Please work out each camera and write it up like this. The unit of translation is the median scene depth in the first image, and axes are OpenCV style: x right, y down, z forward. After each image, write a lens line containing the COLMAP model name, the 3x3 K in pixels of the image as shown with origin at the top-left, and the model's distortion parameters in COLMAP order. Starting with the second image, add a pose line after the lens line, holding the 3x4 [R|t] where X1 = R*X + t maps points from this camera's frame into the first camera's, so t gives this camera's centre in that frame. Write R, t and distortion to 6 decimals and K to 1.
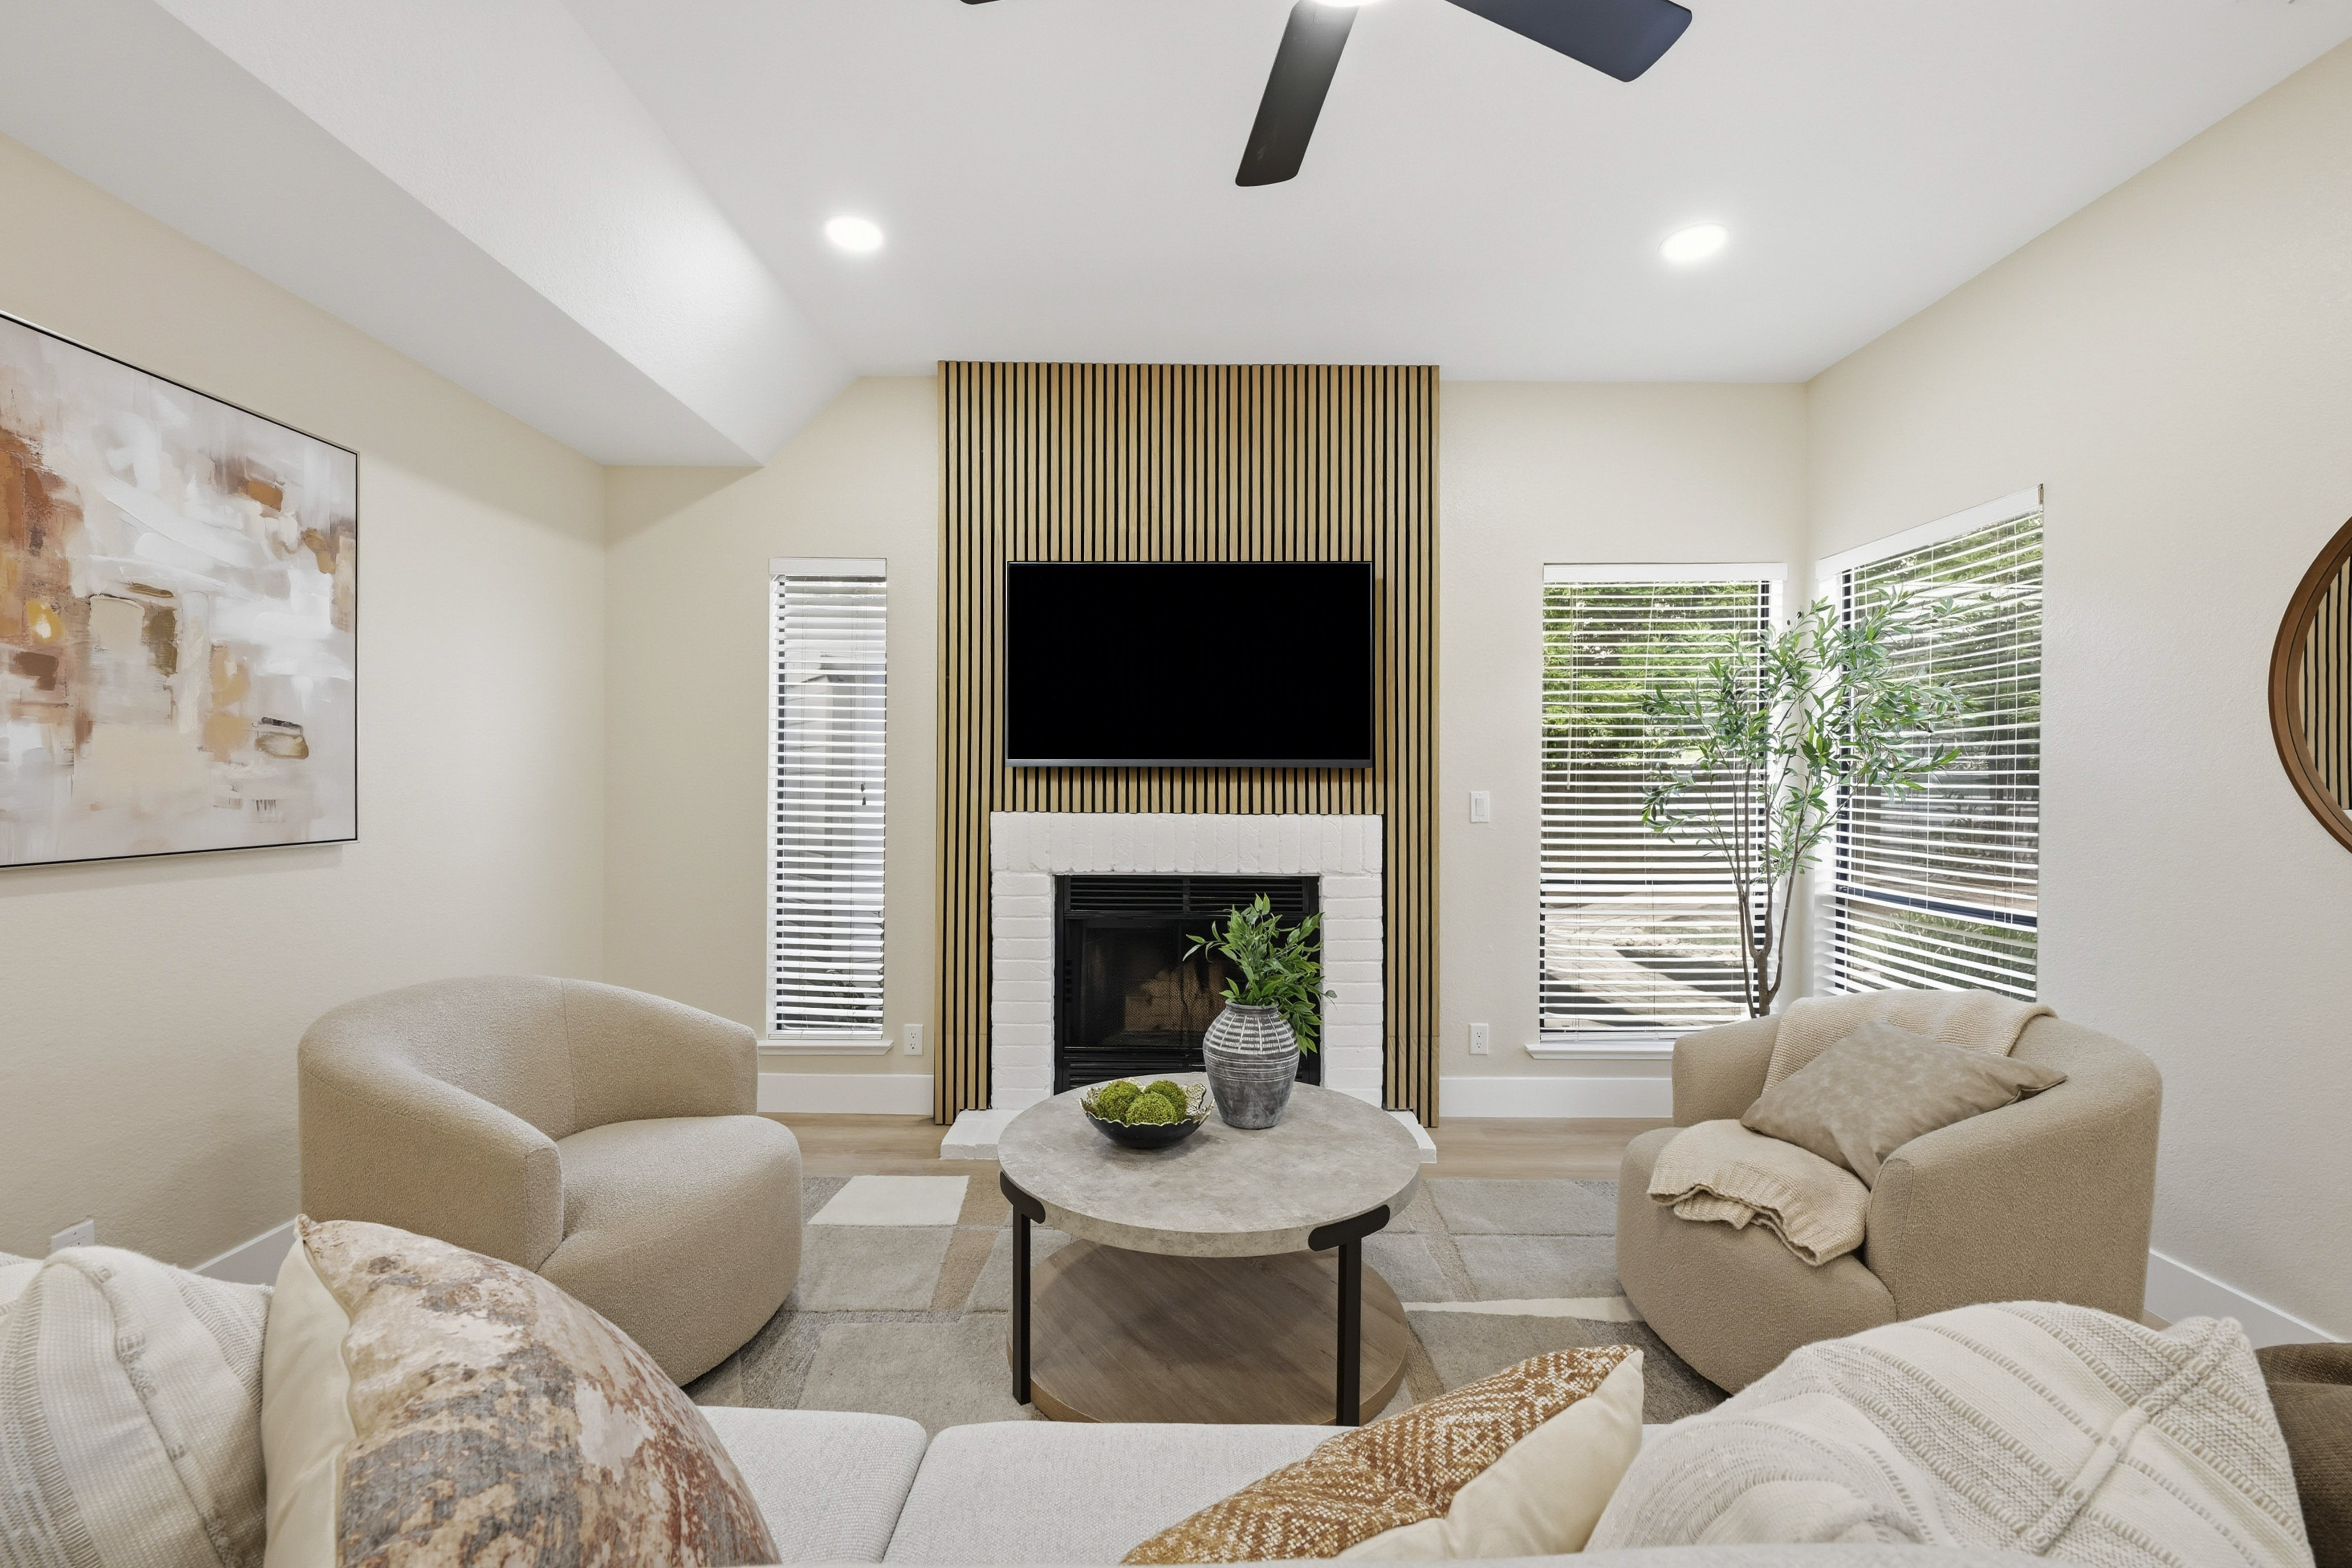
lens RADIAL K [[921.0, 0, 1174.9], [0, 921.0, 784.1], [0, 0, 1]] dist [-0.006260, 0.000779]
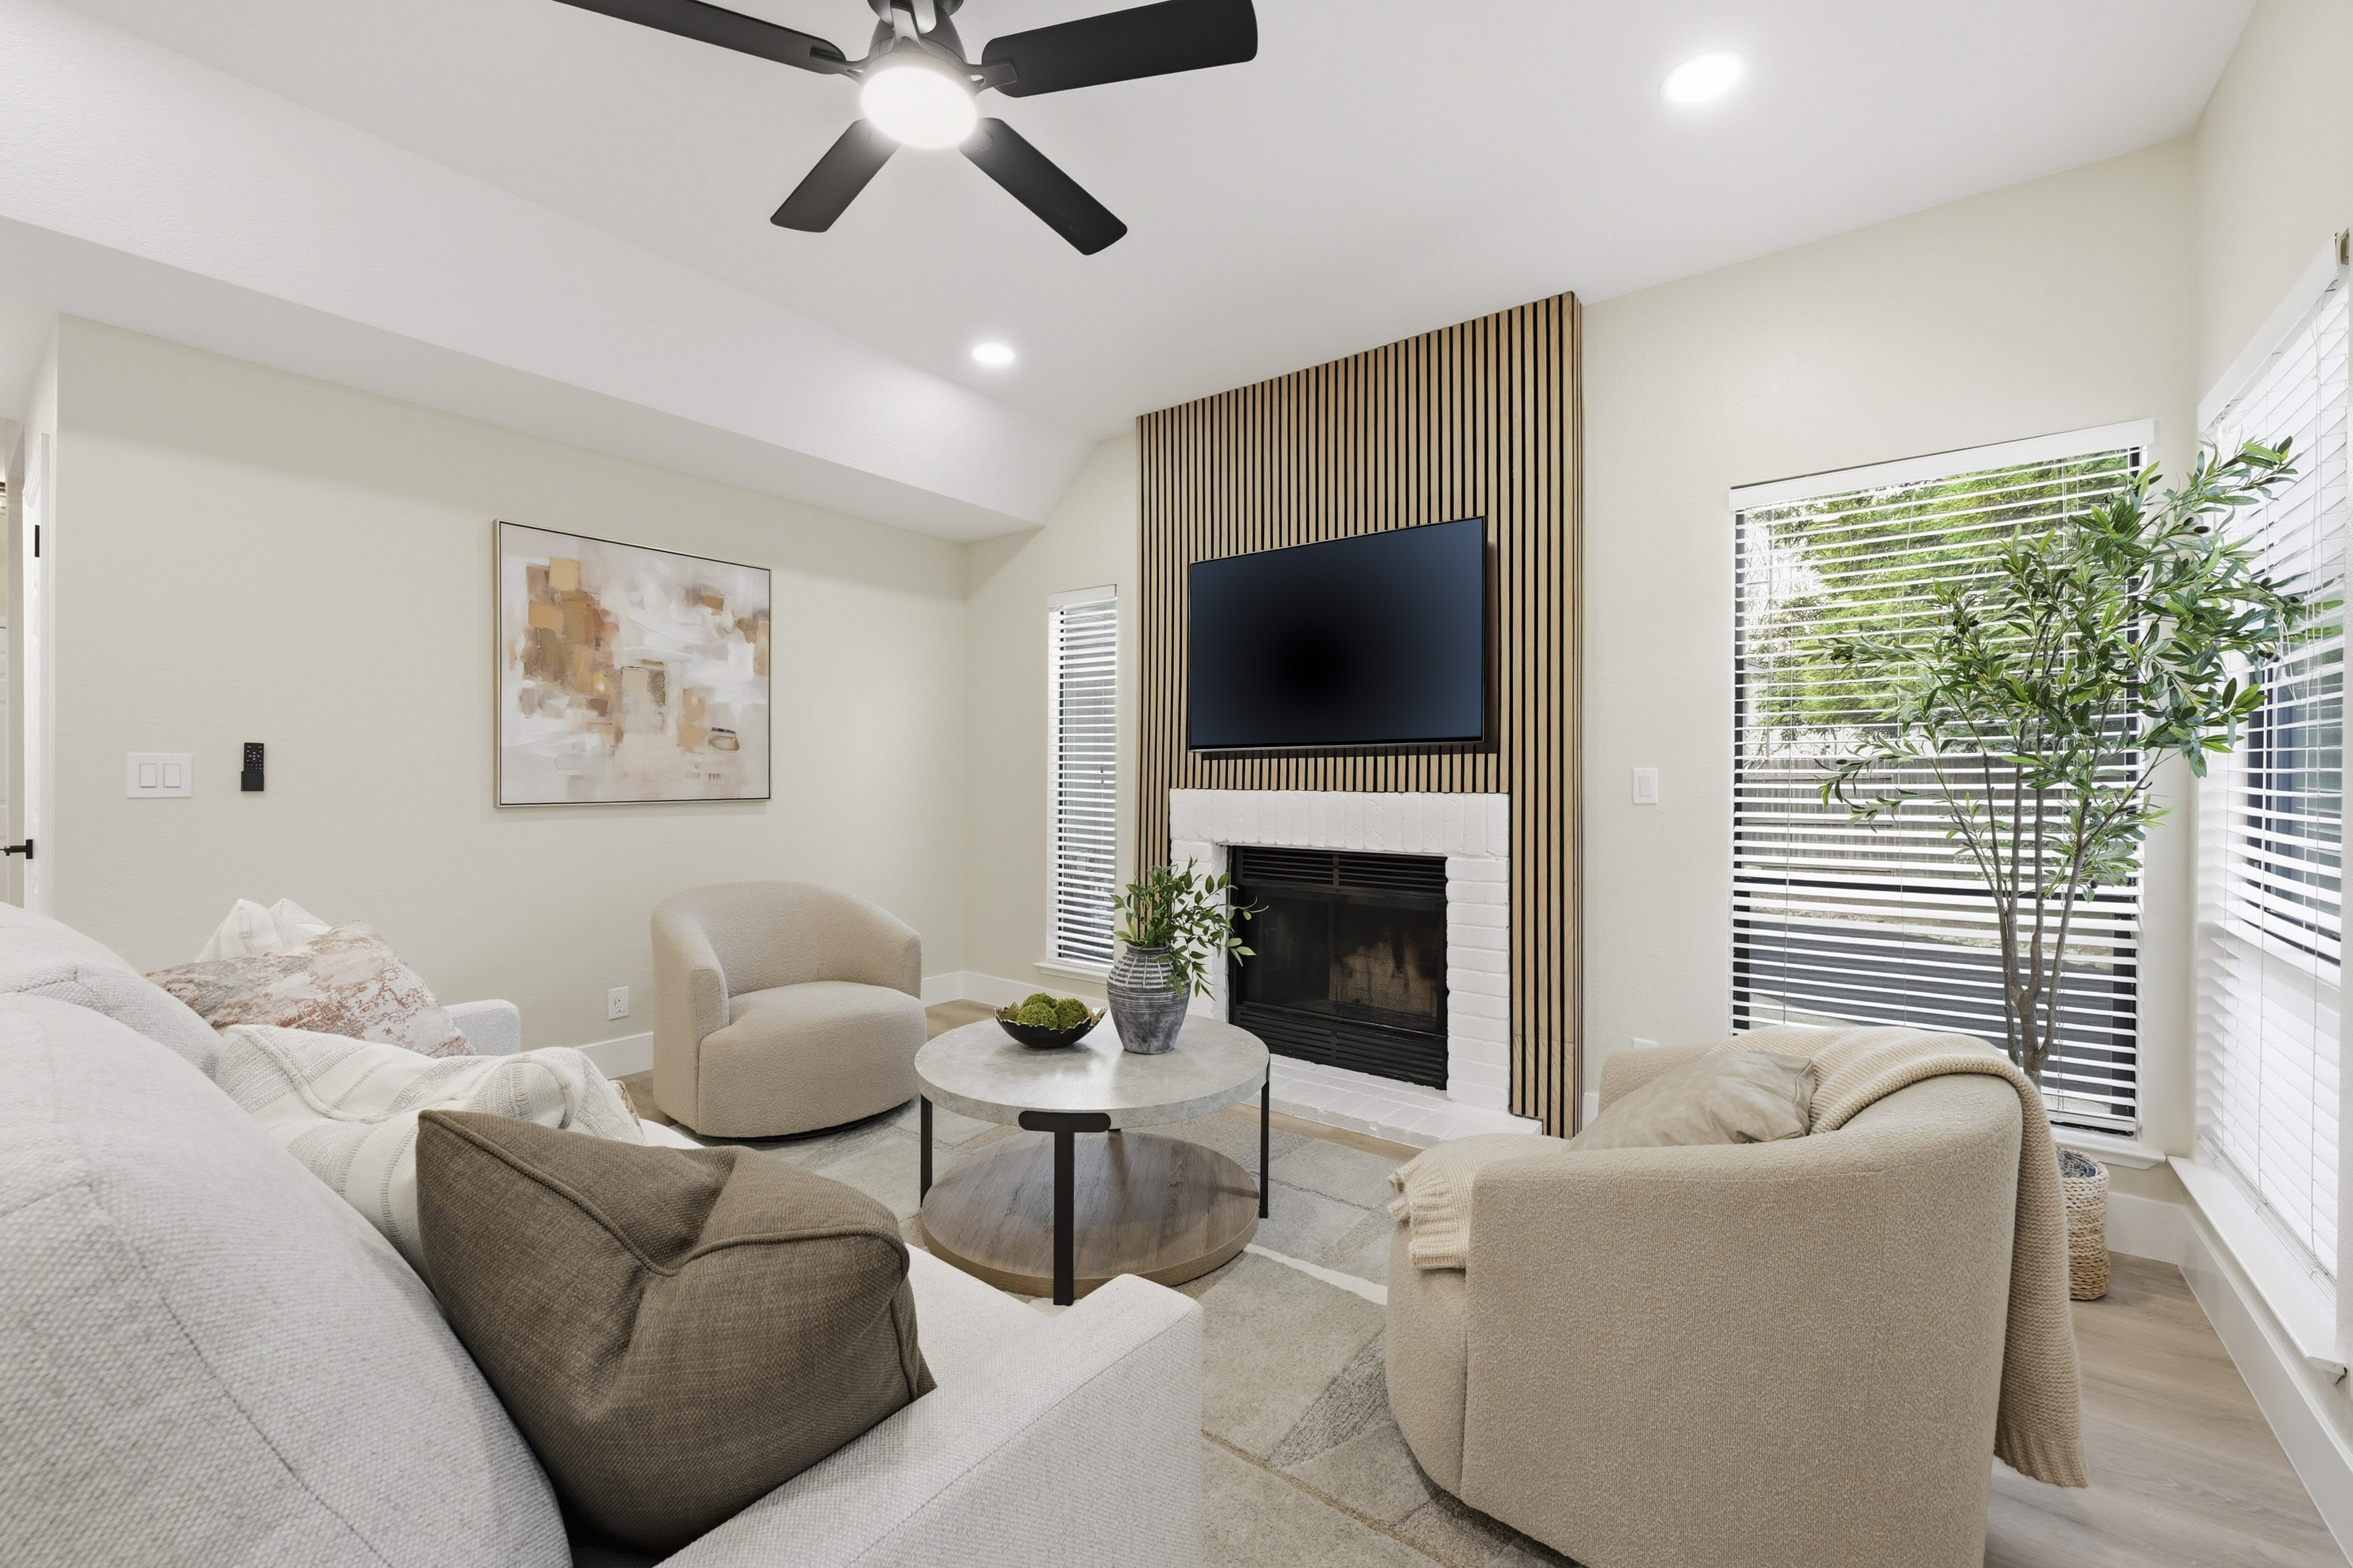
lens RADIAL K [[921.3, 0, 1192.2], [0, 921.3, 776.8], [0, 0, 1]] dist [-0.006260, 0.000779]
pose [[0.807741, -0.002545, -0.589532, 0.746590], [0.000418, 0.999993, -0.003744, 0.028069], [0.589537, 0.002778, 0.807737, 0.093721]]
